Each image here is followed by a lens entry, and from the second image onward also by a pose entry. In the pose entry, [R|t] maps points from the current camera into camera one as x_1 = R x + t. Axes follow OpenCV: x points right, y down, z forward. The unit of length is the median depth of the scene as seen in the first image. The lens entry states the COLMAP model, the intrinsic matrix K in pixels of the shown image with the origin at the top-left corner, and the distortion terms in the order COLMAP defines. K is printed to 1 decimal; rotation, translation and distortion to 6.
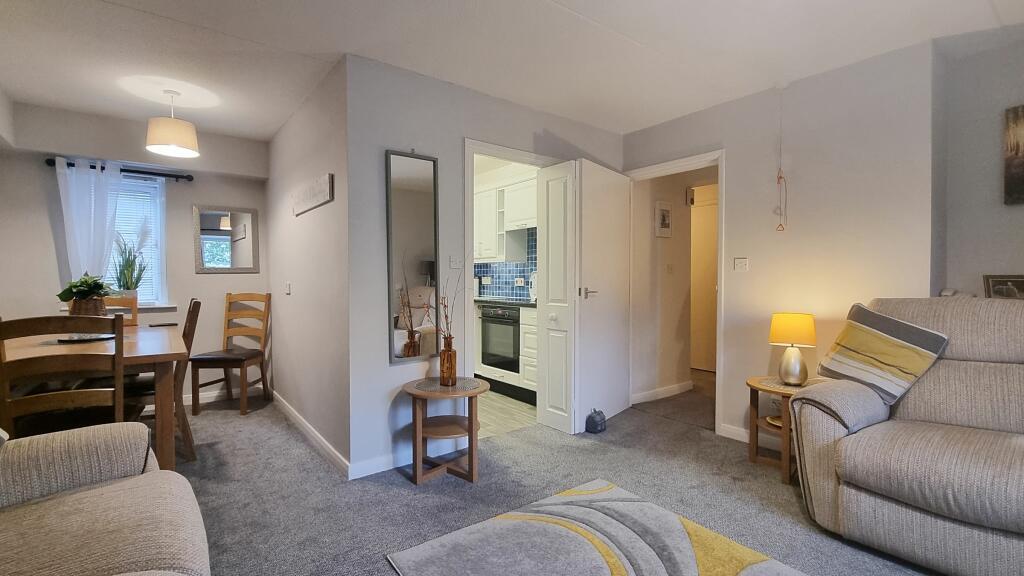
lens RADIAL K [[417.3, 0, 507.2], [0, 417.3, 290.5], [0, 0, 1]] dist [-0.031057, -0.000040]
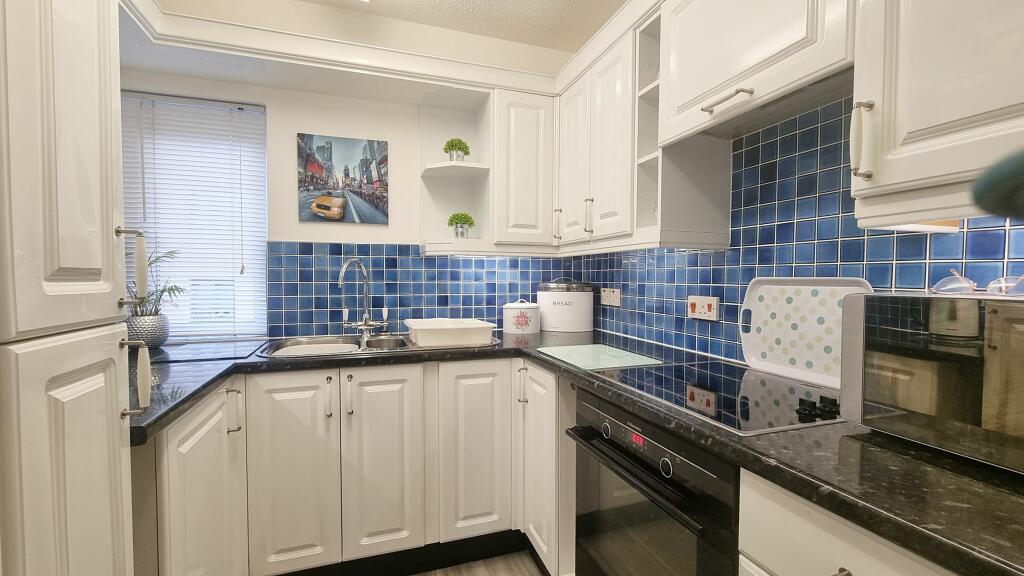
lens RADIAL K [[417.3, 0, 507.2], [0, 417.3, 290.5], [0, 0, 1]] dist [-0.031057, -0.000040]
pose [[0.940161, 0.018235, -0.340243, -0.005300], [-0.019595, 0.999808, -0.000561, -0.029735], [0.340168, 0.007195, 0.940337, 0.609385]]
